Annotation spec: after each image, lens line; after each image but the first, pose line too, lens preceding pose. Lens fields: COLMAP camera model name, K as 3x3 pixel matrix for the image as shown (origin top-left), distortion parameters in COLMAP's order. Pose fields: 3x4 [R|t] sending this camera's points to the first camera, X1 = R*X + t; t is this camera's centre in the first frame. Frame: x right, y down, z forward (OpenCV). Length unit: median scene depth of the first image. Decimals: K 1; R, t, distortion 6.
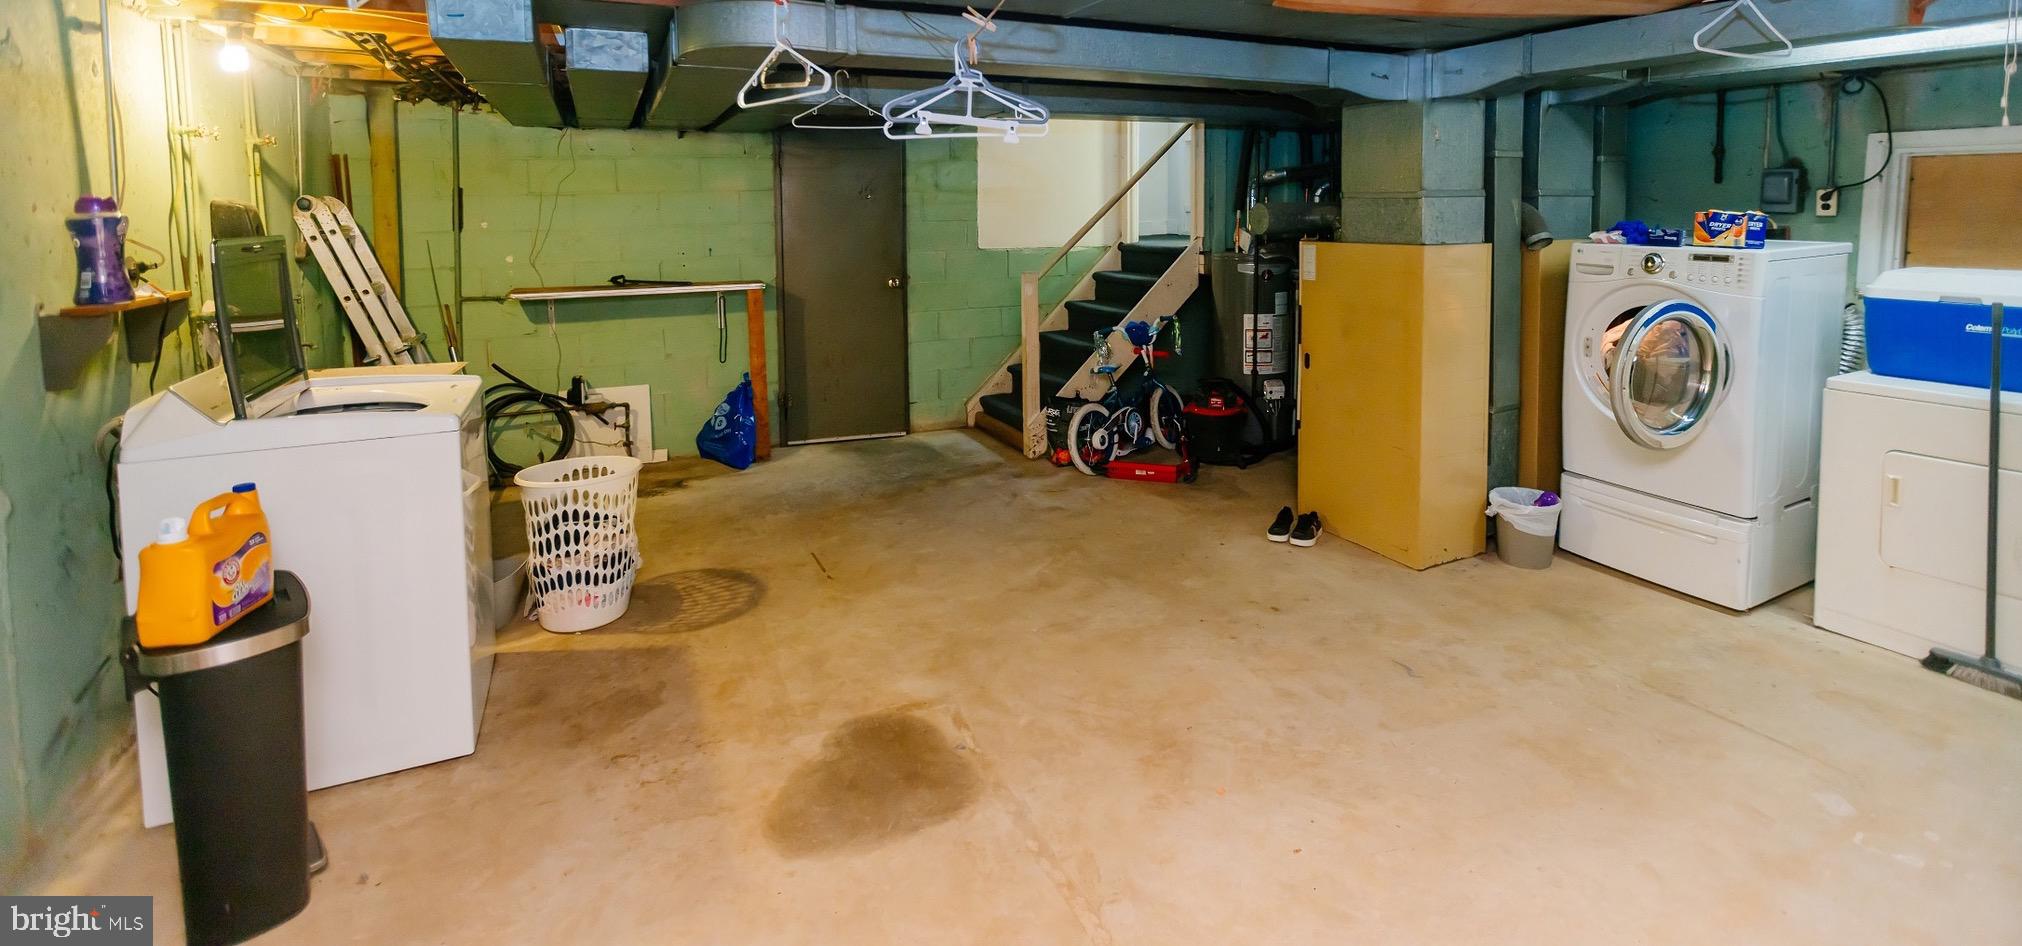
lens RADIAL K [[913.7, 0, 1016.8], [0, 913.7, 261.1], [0, 0, 1]] dist [0.001436, -0.006561]
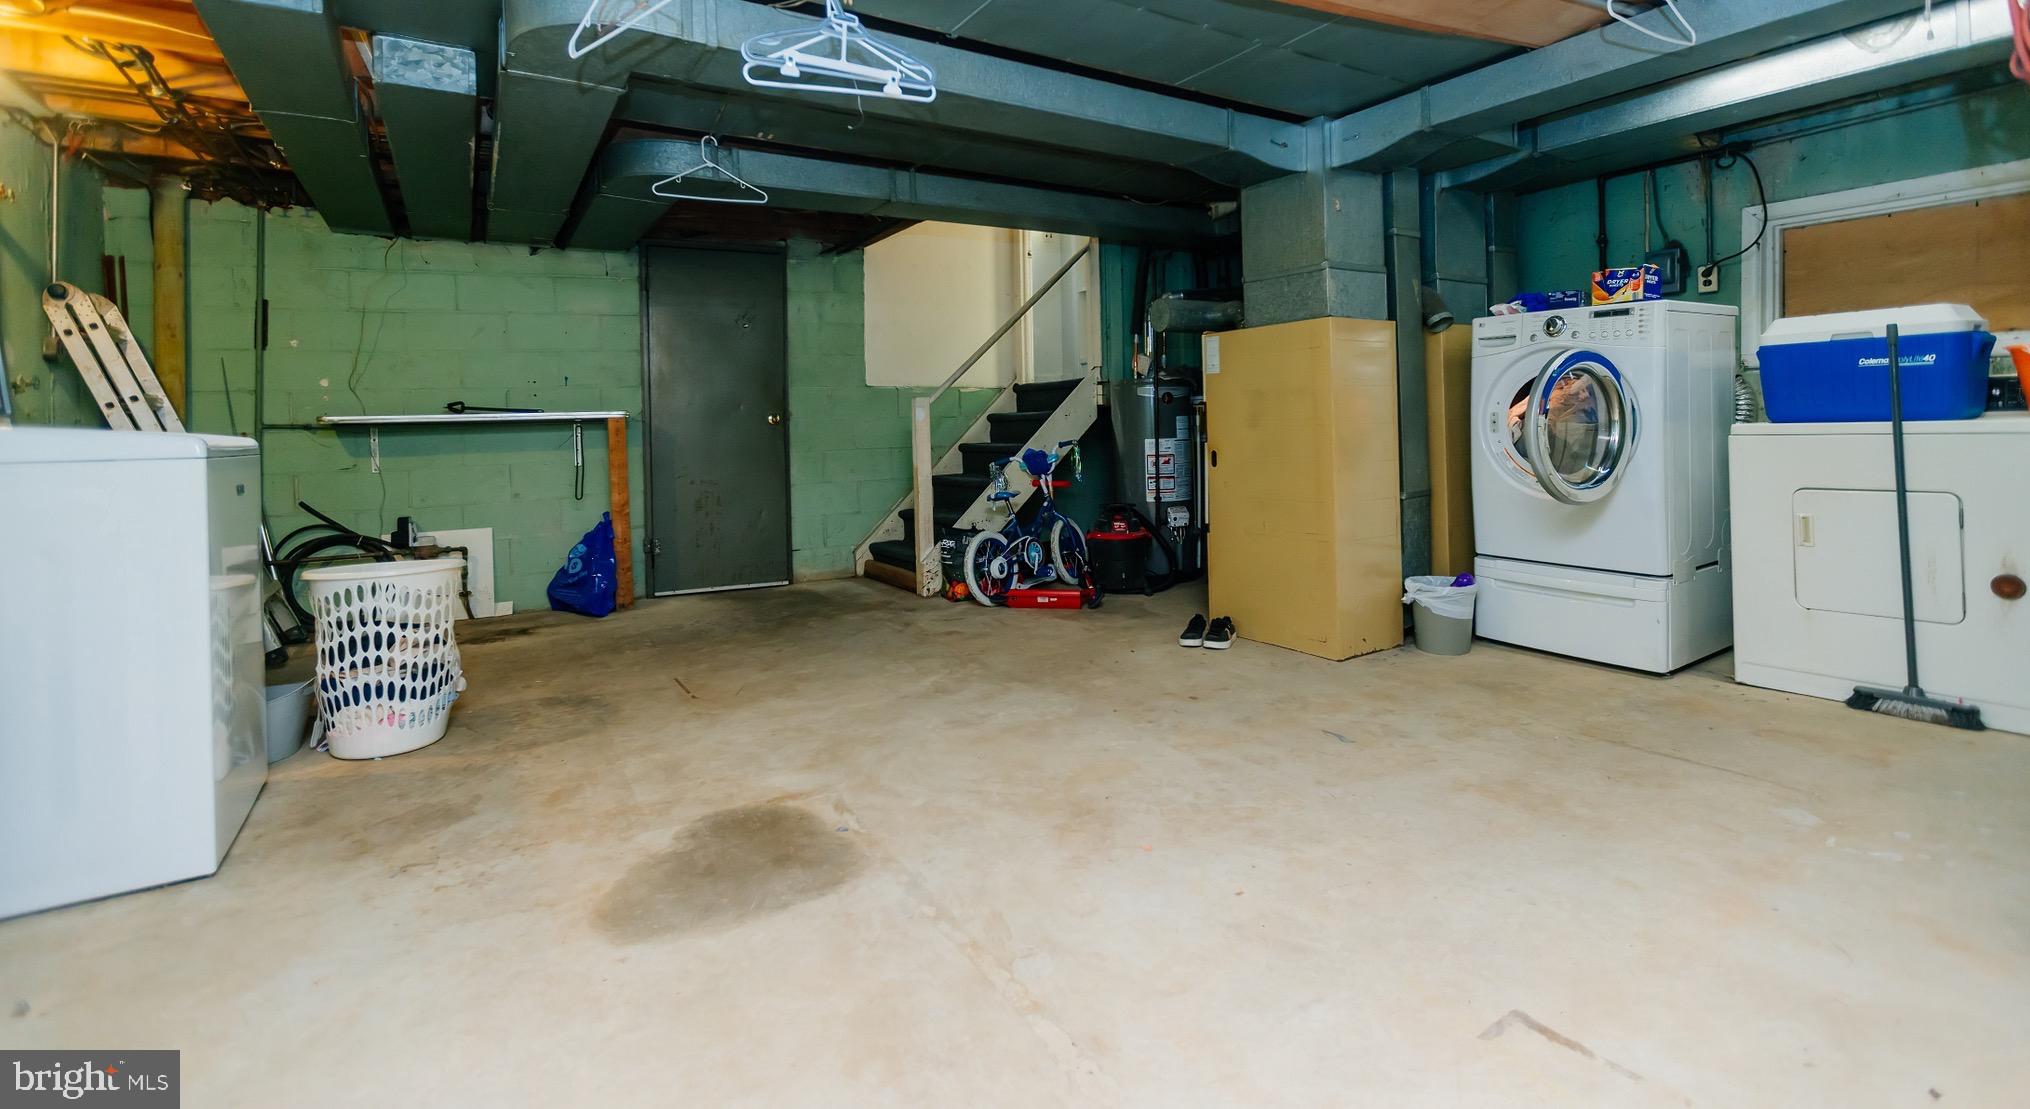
lens RADIAL K [[916.2, 0, 1009.3], [0, 916.2, 427.7], [0, 0, 1]] dist [0.001904, -0.005898]
pose [[0.994062, -0.014407, 0.107854, 0.004005], [0.021041, 0.997939, -0.060627, 0.154342], [-0.106758, 0.062536, 0.992316, 0.086548]]
